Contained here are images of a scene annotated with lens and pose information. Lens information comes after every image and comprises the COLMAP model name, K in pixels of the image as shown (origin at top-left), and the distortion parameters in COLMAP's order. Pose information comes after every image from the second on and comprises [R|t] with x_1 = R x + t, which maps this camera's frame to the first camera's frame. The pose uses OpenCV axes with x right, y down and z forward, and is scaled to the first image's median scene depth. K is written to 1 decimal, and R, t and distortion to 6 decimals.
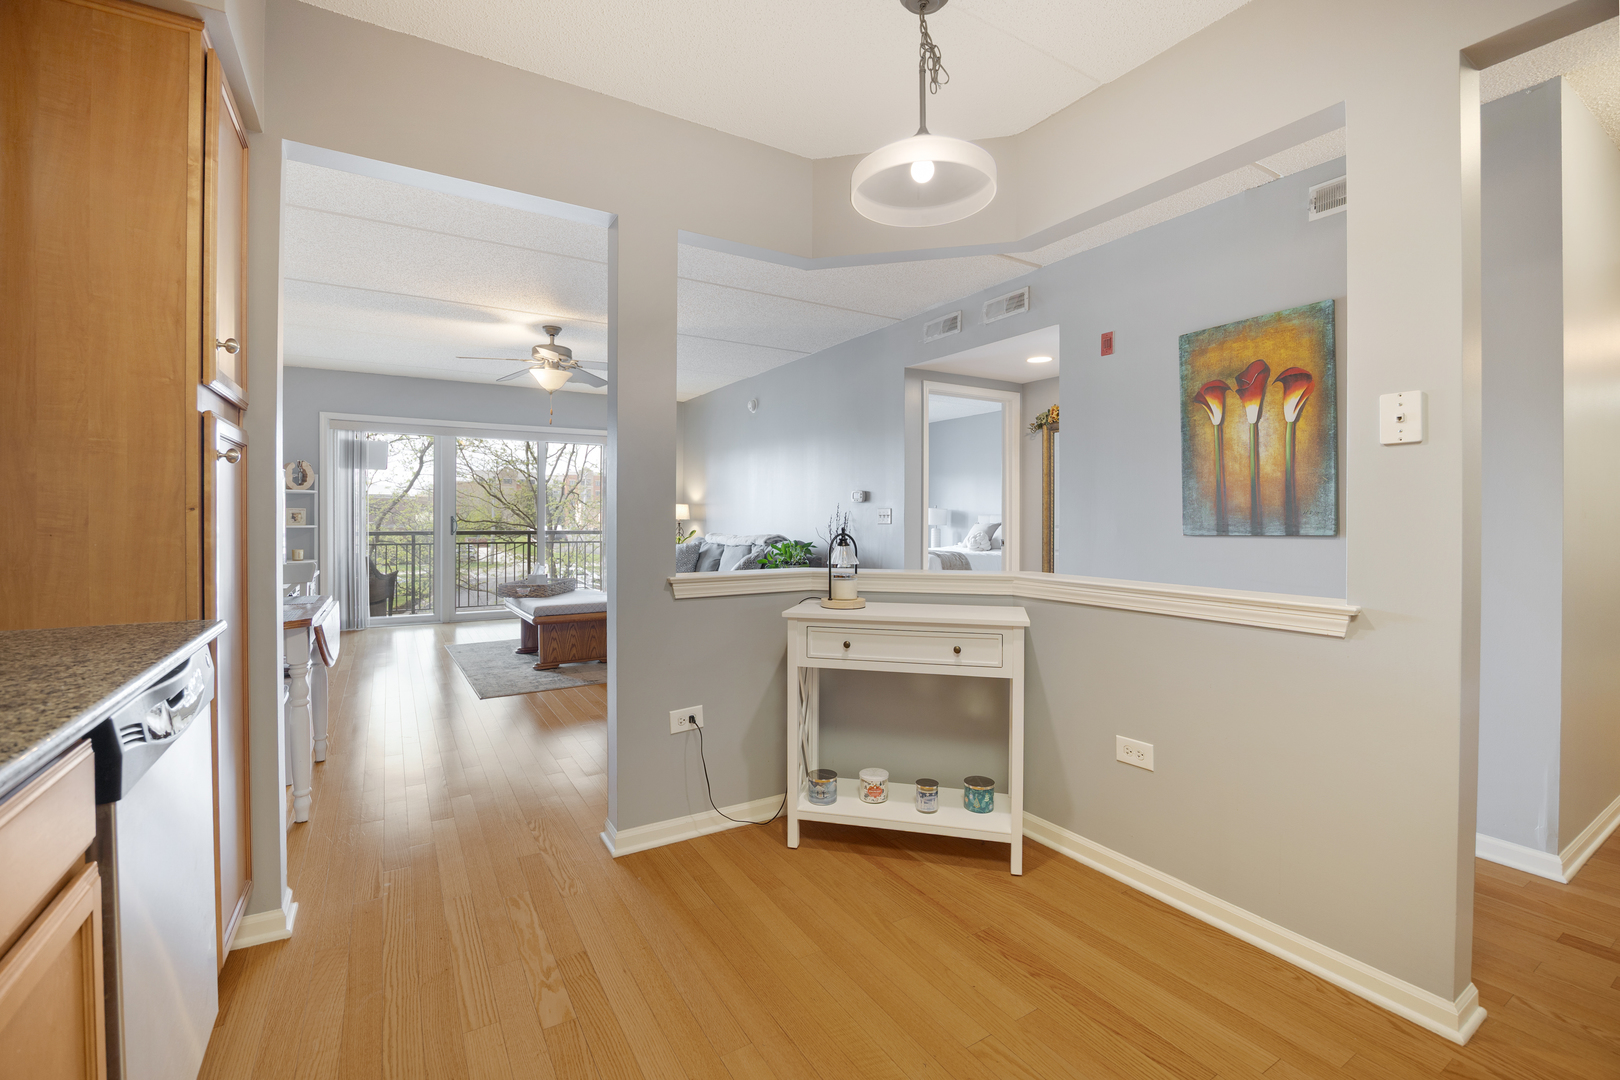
lens RADIAL K [[692.3, 0, 810.4], [0, 692.3, 528.0], [0, 0, 1]] dist [-0.022909, 0.000122]
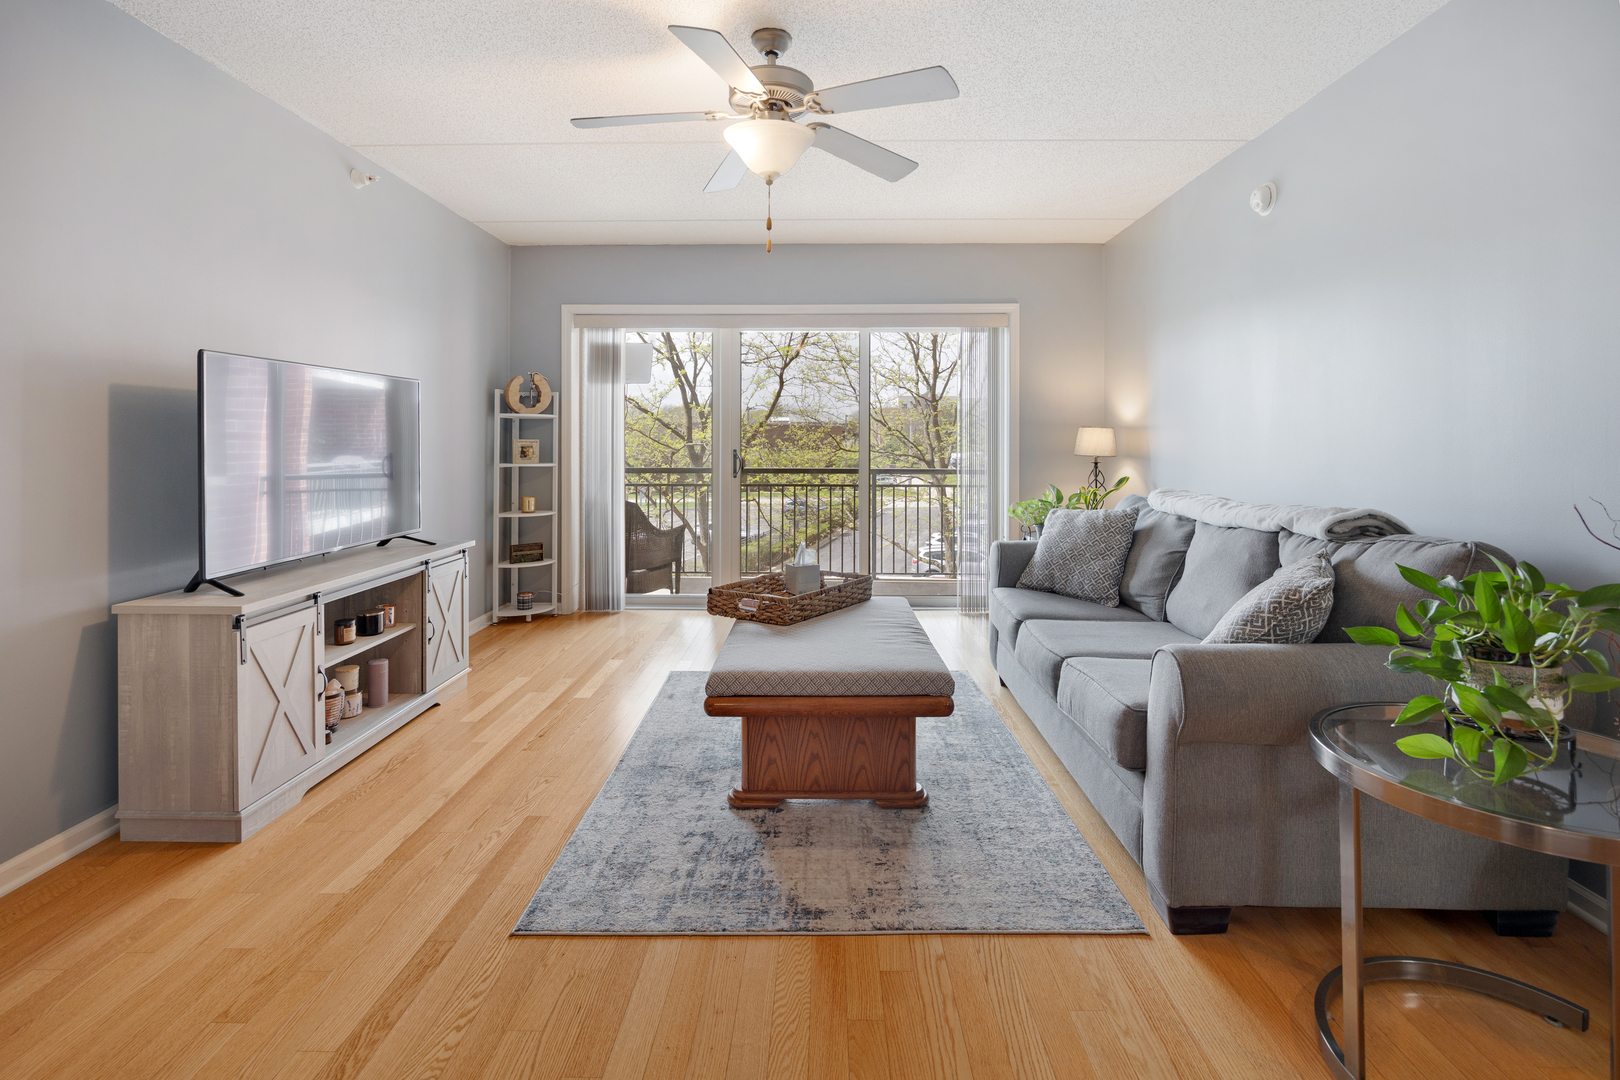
lens RADIAL K [[761.9, 0, 807.6], [0, 761.9, 443.3], [0, 0, 1]] dist [-0.009373, 0.000282]
pose [[0.839837, -0.001981, -0.542835, -0.075462], [-0.006468, 0.999886, -0.013654, -0.016492], [0.542800, 0.014978, 0.839729, 0.504897]]
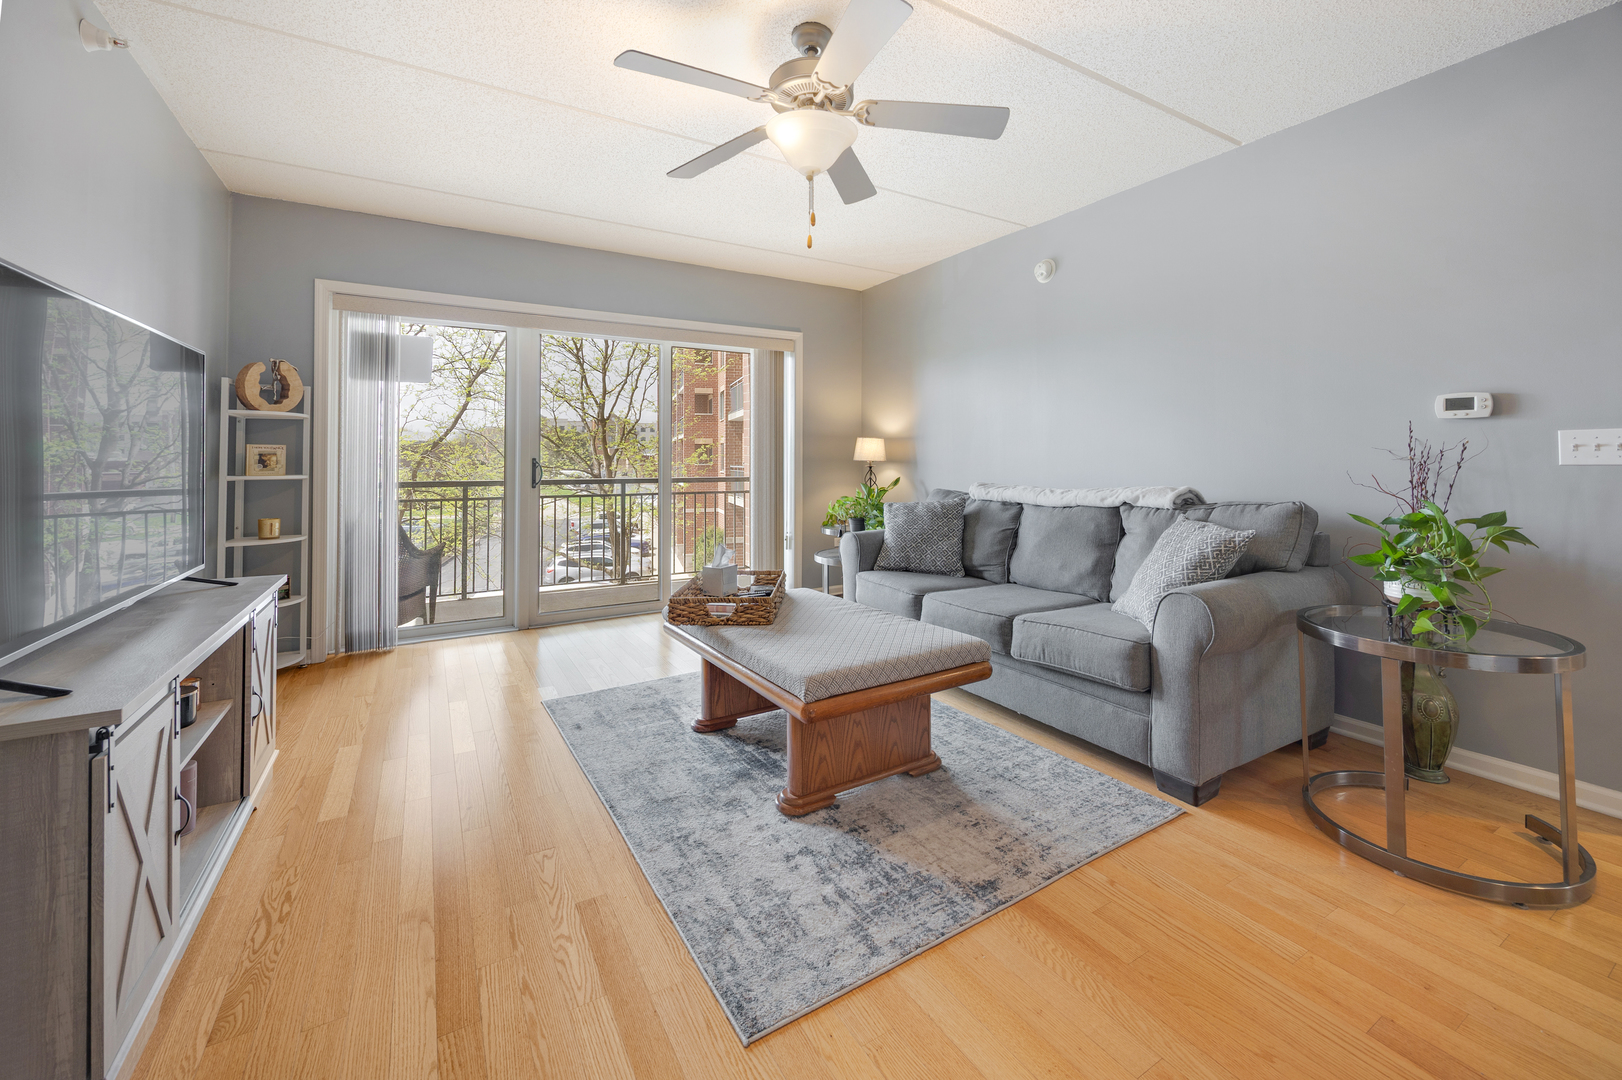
lens RADIAL K [[658.2, 0, 811.4], [0, 658.2, 449.1], [0, 0, 1]] dist [-0.002269, 0.000119]
pose [[0.999872, -0.007601, -0.014091, -0.310603], [0.007154, 0.999478, -0.031517, -0.005468], [0.014323, 0.031412, 0.999404, 0.484716]]
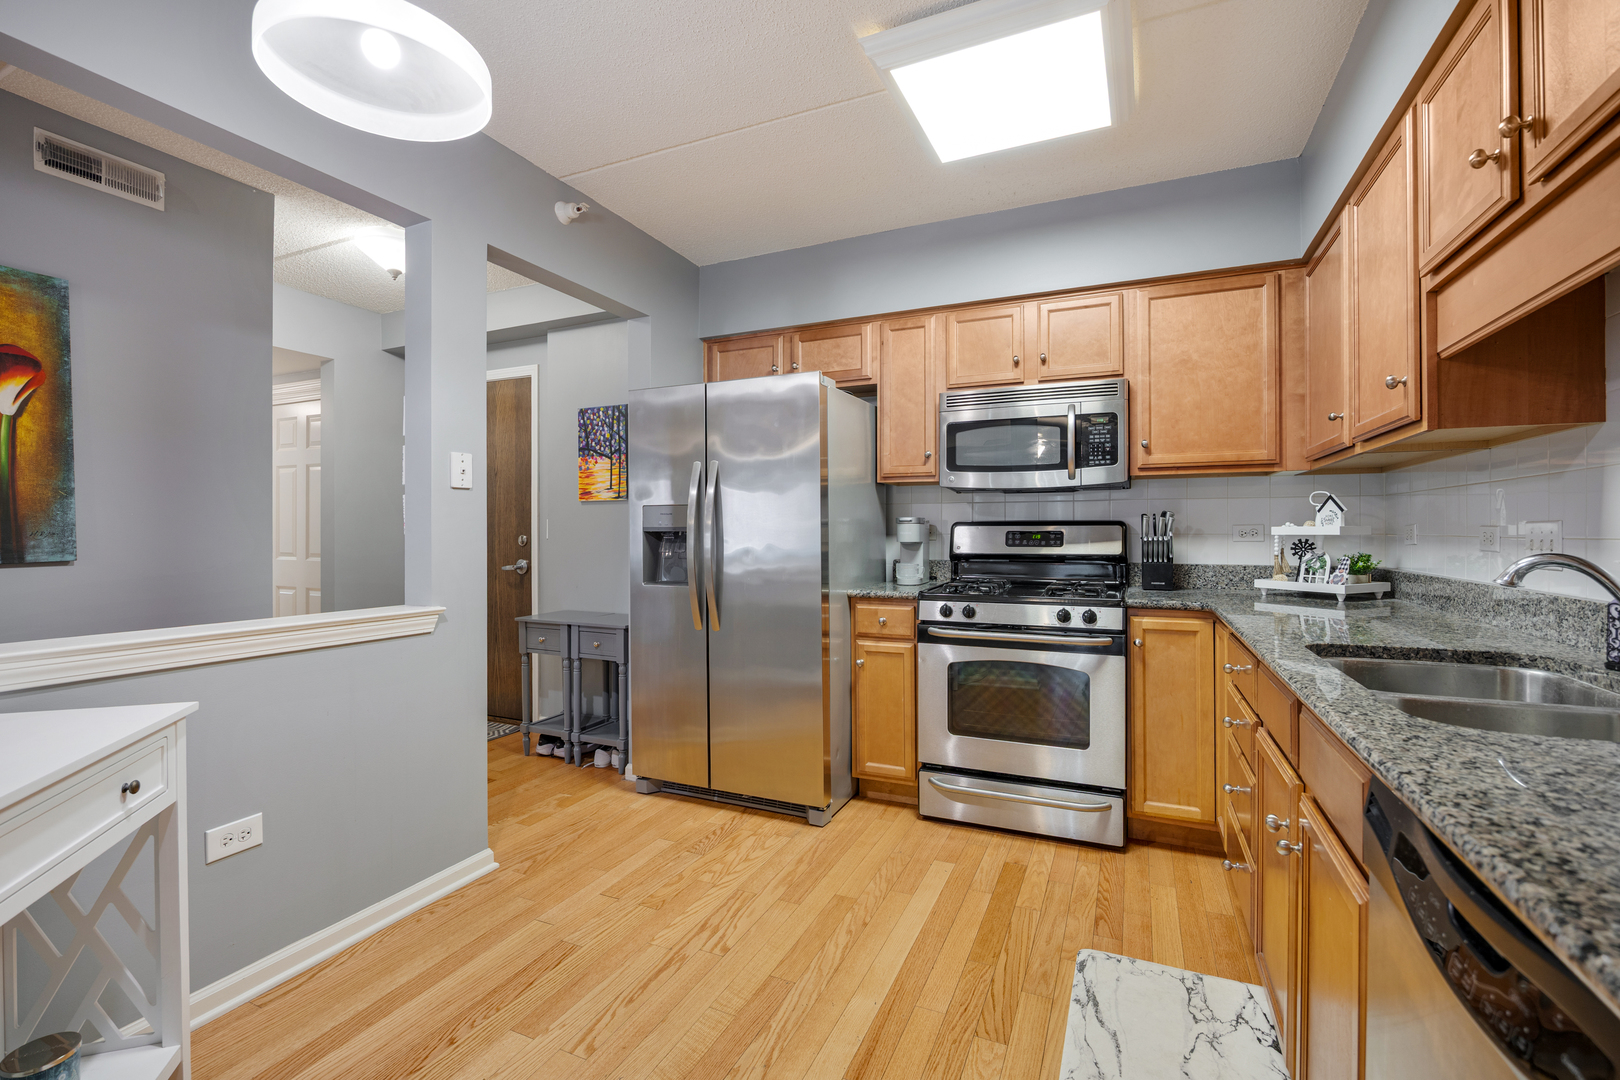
lens RADIAL K [[712.1, 0, 811.7], [0, 712.1, 531.5], [0, 0, 1]] dist [-0.005492, 0.000082]
pose [[-0.562803, -0.002740, 0.826587, -0.202698], [0.012930, 0.999843, 0.012119, -0.010234], [-0.826490, 0.017508, -0.562679, 0.312721]]
